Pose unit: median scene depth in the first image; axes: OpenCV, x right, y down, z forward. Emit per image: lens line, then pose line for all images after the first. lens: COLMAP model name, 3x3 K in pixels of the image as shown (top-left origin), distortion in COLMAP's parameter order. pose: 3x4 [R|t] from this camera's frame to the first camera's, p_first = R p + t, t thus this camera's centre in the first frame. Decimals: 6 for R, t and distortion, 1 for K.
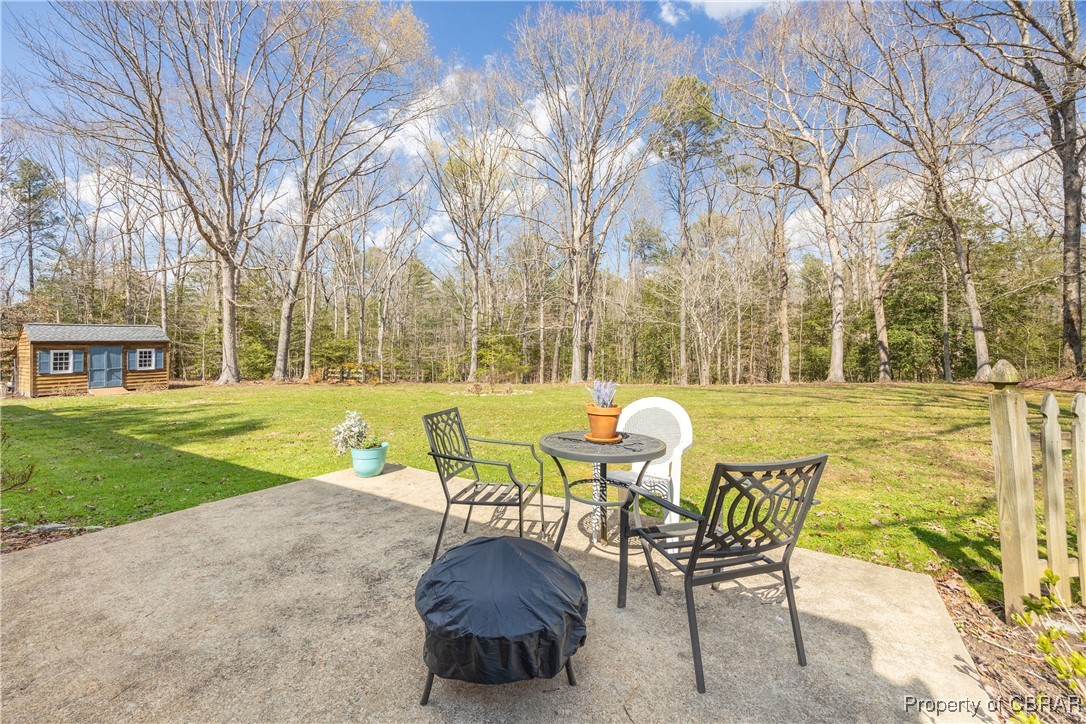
lens RADIAL K [[441.8, 0, 531.1], [0, 441.8, 344.3], [0, 0, 1]] dist [-0.004121, -0.000049]
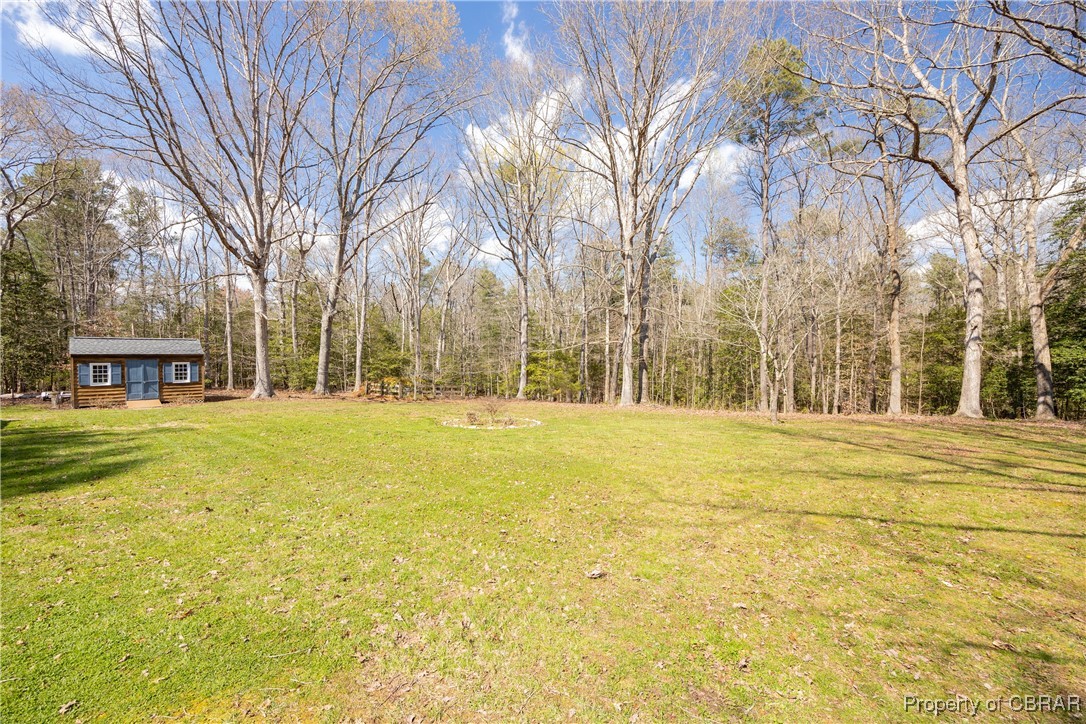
lens RADIAL K [[441.8, 0, 534.6], [0, 441.8, 361.5], [0, 0, 1]] dist [-0.004121, -0.000049]
pose [[0.983788, 0.013501, -0.178827, 0.083867], [-0.011056, 0.999831, 0.014659, -0.011660], [0.178995, -0.012444, 0.983771, 0.113789]]
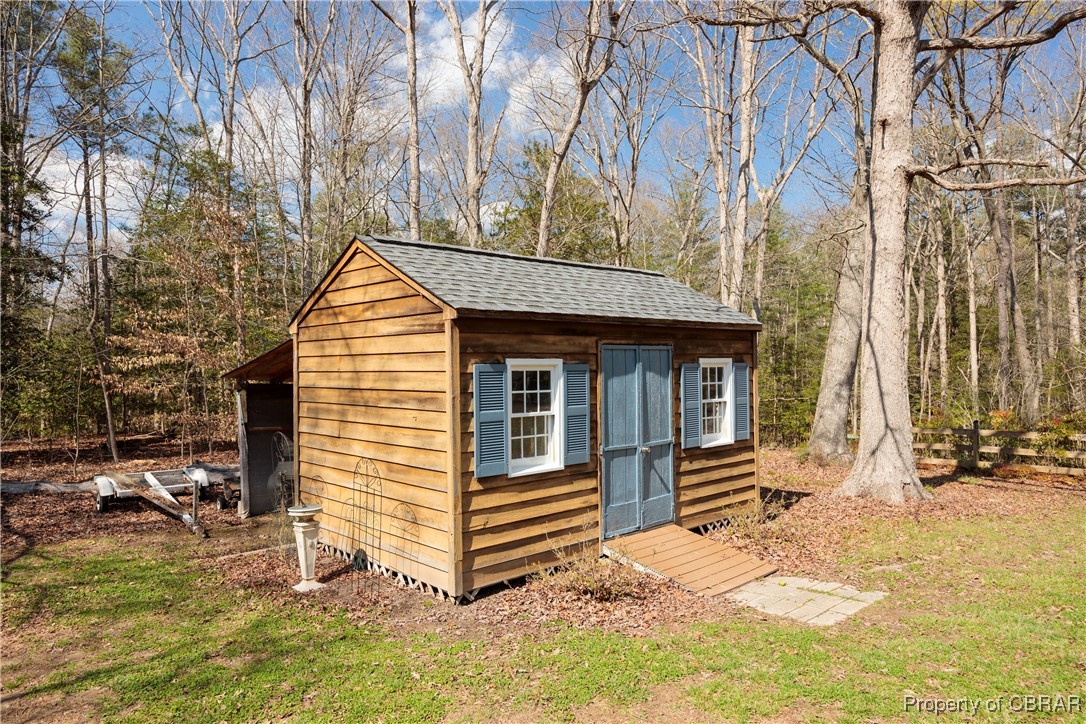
lens RADIAL K [[710.3, 0, 538.9], [0, 710.3, 361.3], [0, 0, 1]] dist [-0.001024, -0.000303]
pose [[0.972585, 0.018658, -0.231799, -0.682645], [-0.016452, 0.999799, 0.011446, 0.007217], [0.231966, -0.007319, 0.972696, 0.468244]]
